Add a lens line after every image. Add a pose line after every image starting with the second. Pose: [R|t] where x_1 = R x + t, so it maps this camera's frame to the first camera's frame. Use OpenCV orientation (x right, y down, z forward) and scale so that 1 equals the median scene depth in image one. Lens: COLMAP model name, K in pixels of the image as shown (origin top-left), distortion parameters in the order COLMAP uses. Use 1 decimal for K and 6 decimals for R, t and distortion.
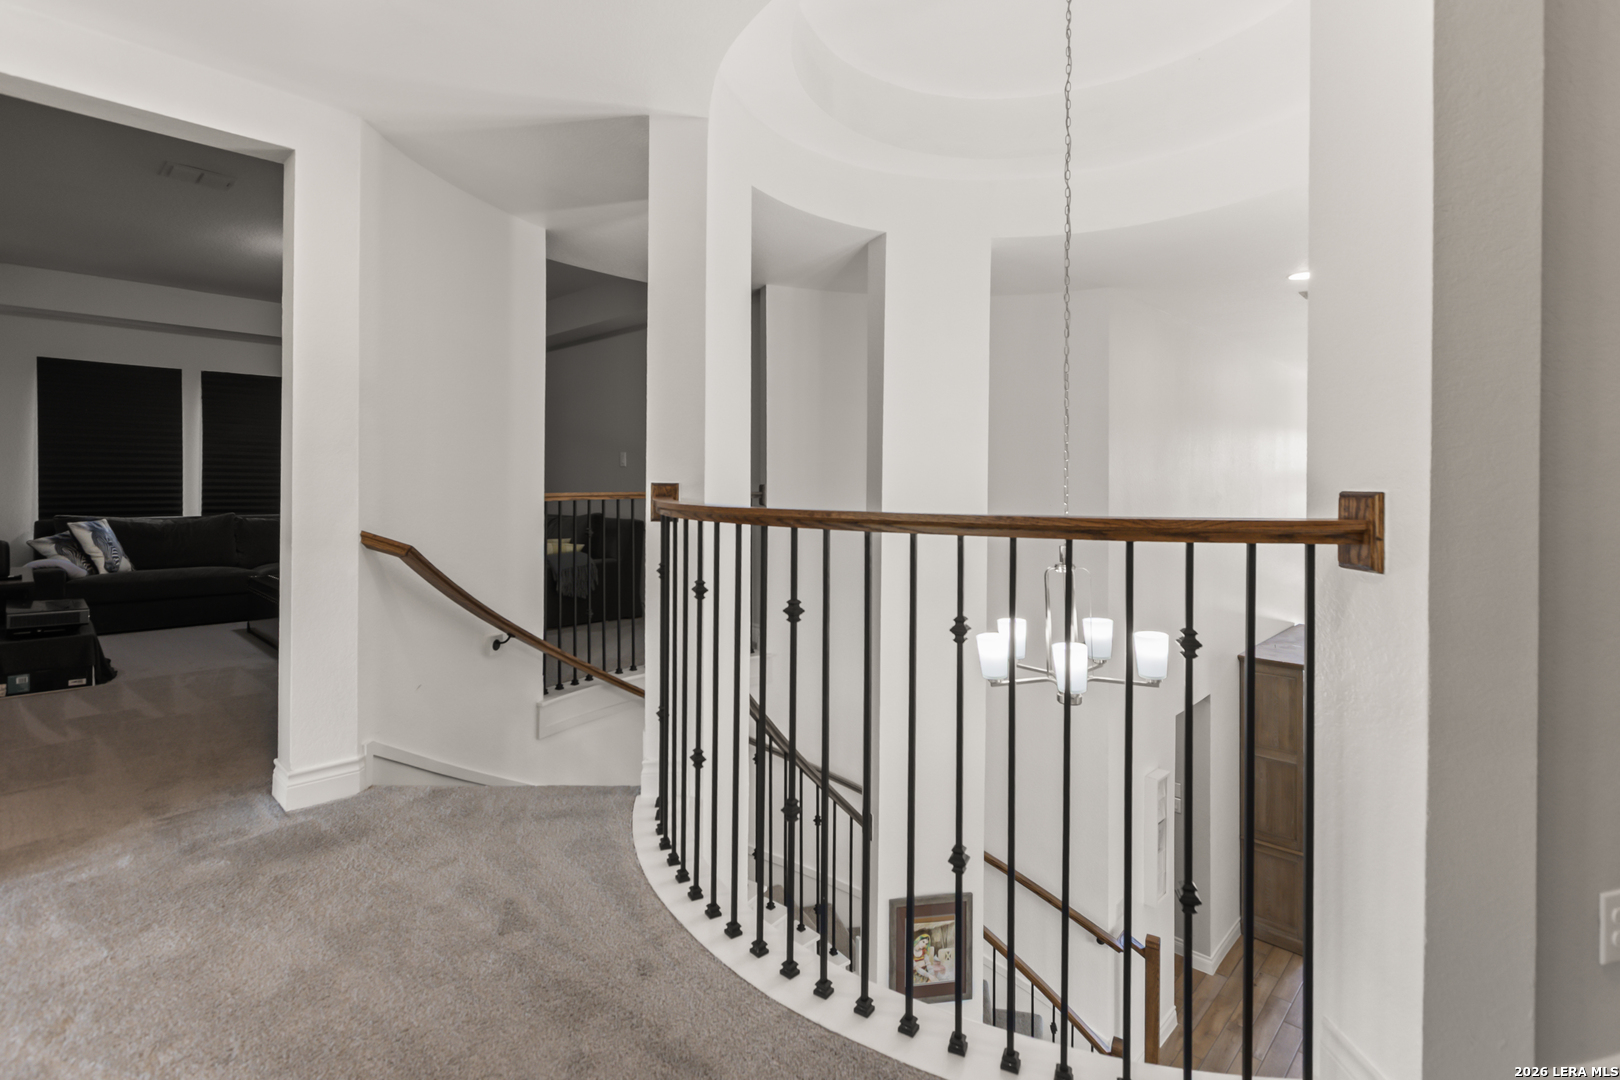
lens RADIAL K [[747.6, 0, 772.5], [0, 747.6, 484.1], [0, 0, 1]] dist [-0.002435, 0.000308]
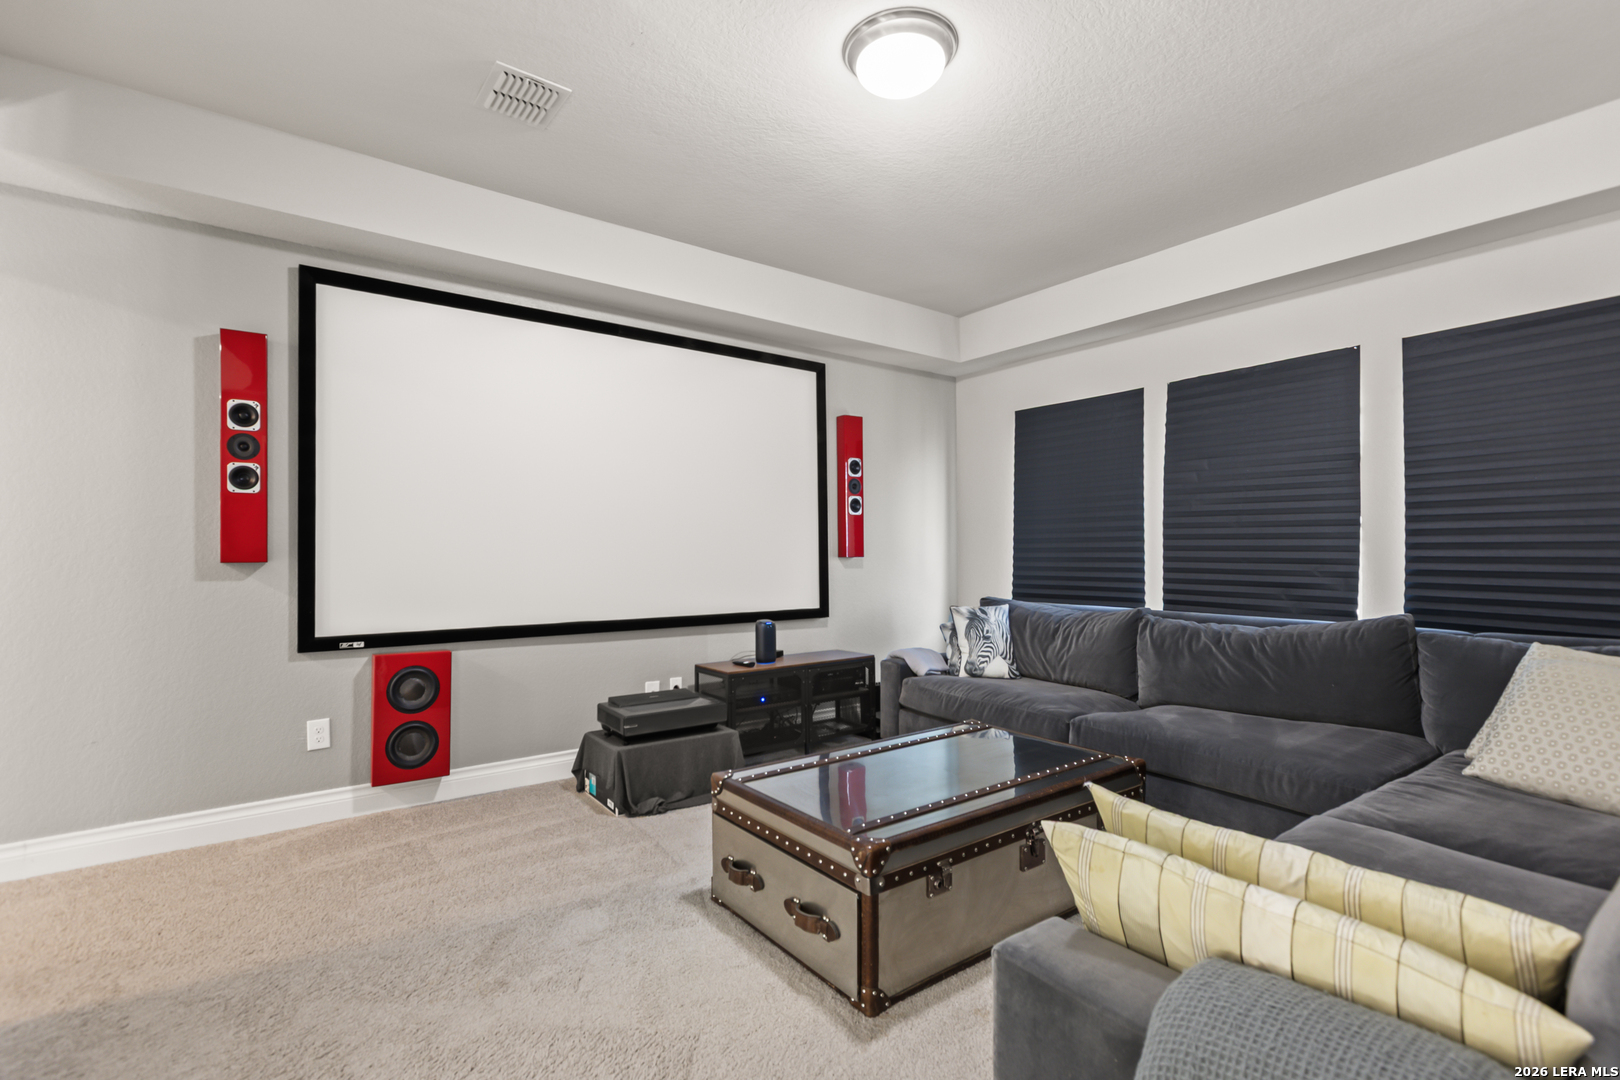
lens RADIAL K [[747.6, 0, 809.0], [0, 747.6, 548.7], [0, 0, 1]] dist [-0.002435, 0.000308]
pose [[-0.145431, -0.011277, -0.989304, -0.111874], [-0.004883, 0.999931, -0.010680, -0.001423], [0.989356, 0.003278, -0.145476, 0.949025]]
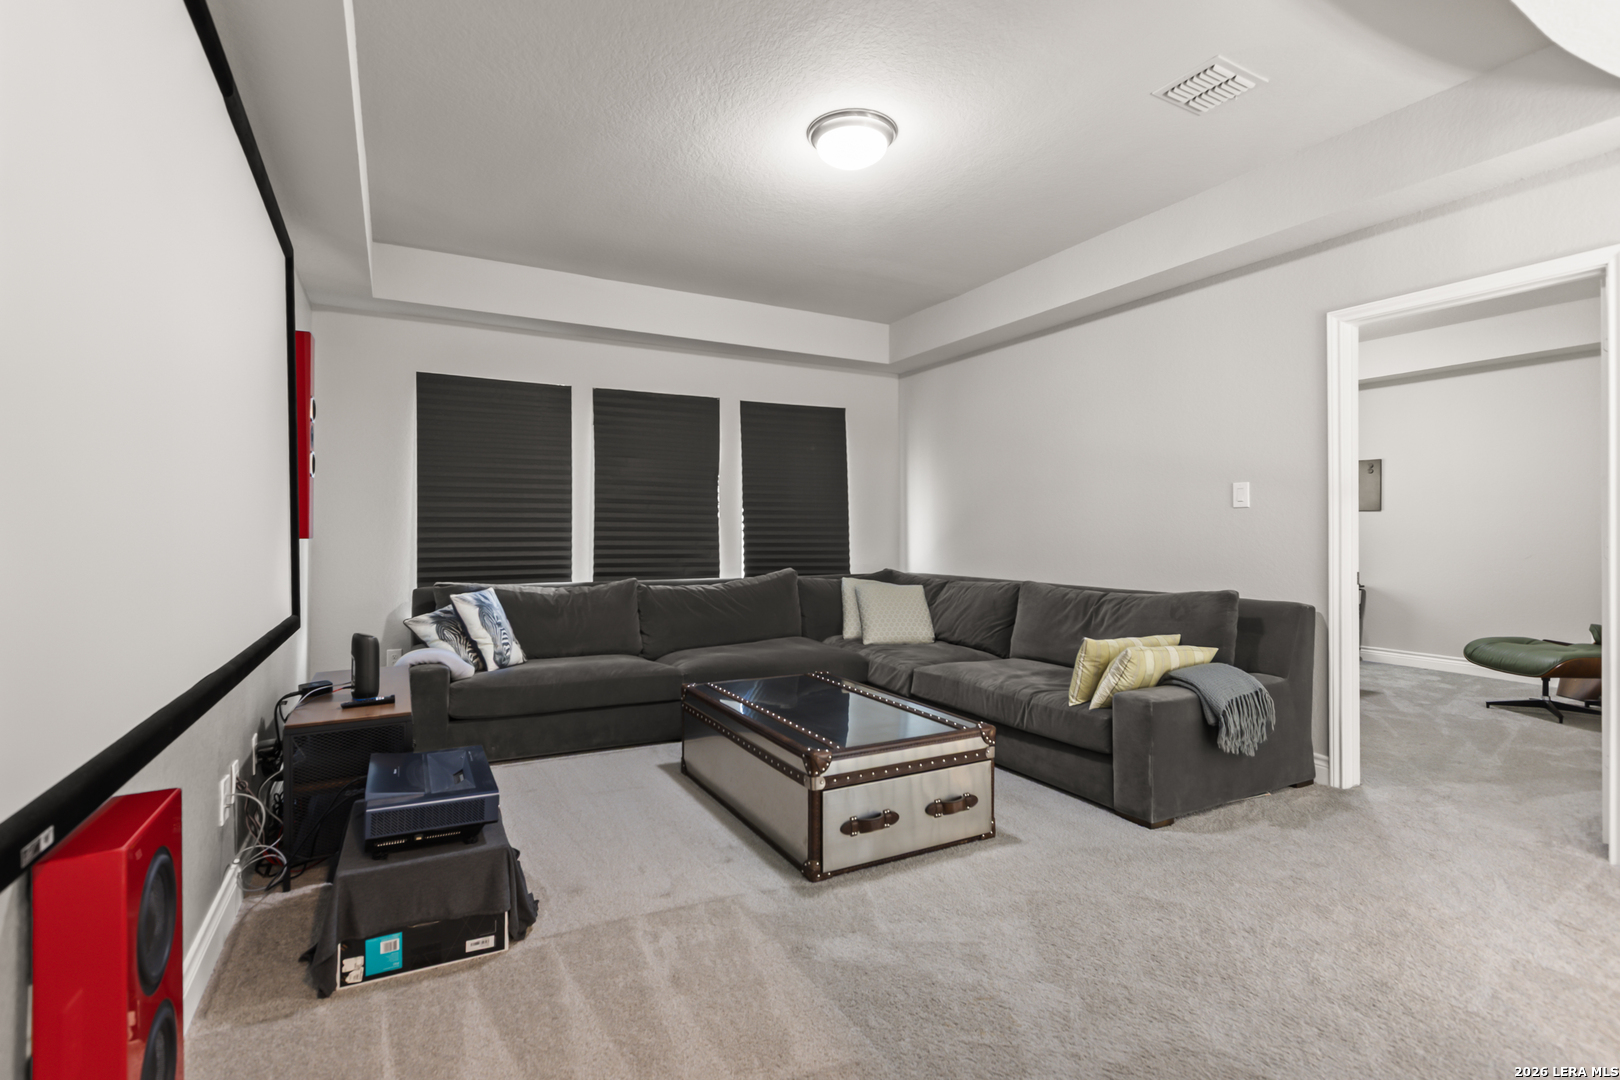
lens RADIAL K [[747.6, 0, 809.5], [0, 747.6, 526.6], [0, 0, 1]] dist [-0.002435, 0.000308]
pose [[0.957234, -0.007152, -0.289227, -0.409834], [0.004421, 0.999939, -0.010096, -0.003926], [0.289281, 0.008386, 0.957207, 0.416409]]
